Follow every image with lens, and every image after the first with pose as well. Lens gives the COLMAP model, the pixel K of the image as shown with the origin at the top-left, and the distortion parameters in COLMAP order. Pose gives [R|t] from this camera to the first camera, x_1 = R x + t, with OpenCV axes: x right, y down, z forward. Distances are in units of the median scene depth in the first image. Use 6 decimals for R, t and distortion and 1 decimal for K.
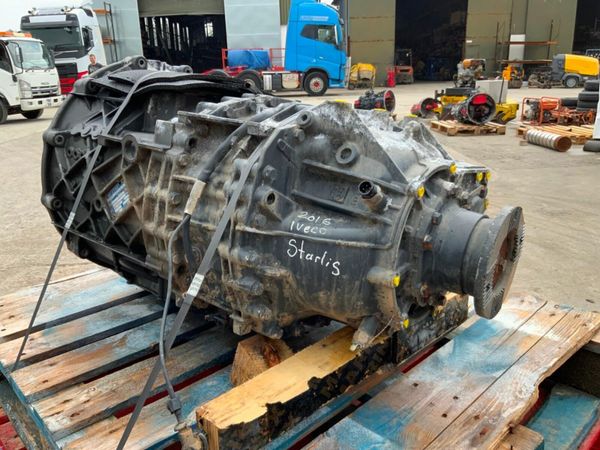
lens RADIAL K [[508.6, 0, 300.8], [0, 508.6, 222.3], [0, 0, 1]] dist [-0.011819, -0.008509]
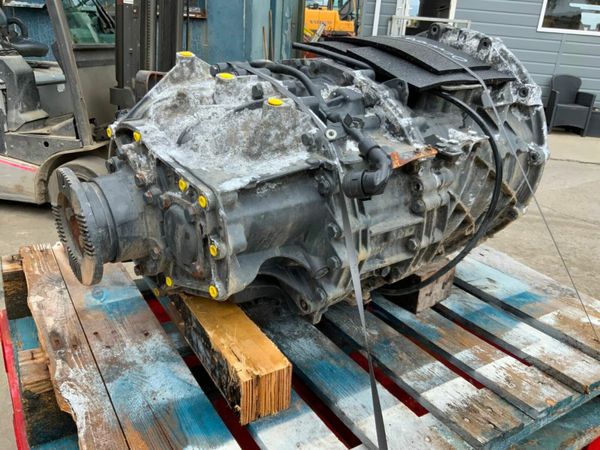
lens RADIAL K [[508.6, 0, 300.3], [0, 508.6, 225.0], [0, 0, 1]] dist [-0.011819, -0.008509]
pose [[-0.216594, 0.362689, -0.906390, 0.766501], [-0.336787, 0.843676, 0.418074, -0.308883], [0.916331, 0.395813, -0.060586, 0.947936]]
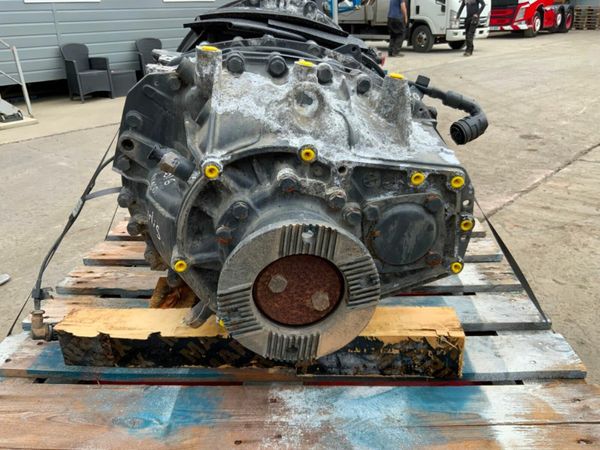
lens RADIAL K [[508.6, 0, 300.7], [0, 508.6, 227.0], [0, 0, 1]] dist [-0.011819, -0.008509]
pose [[0.691104, 0.292824, -0.660779, 0.546606], [-0.204885, 0.956121, 0.209417, -0.105187], [0.693107, -0.009345, 0.720774, 0.320980]]
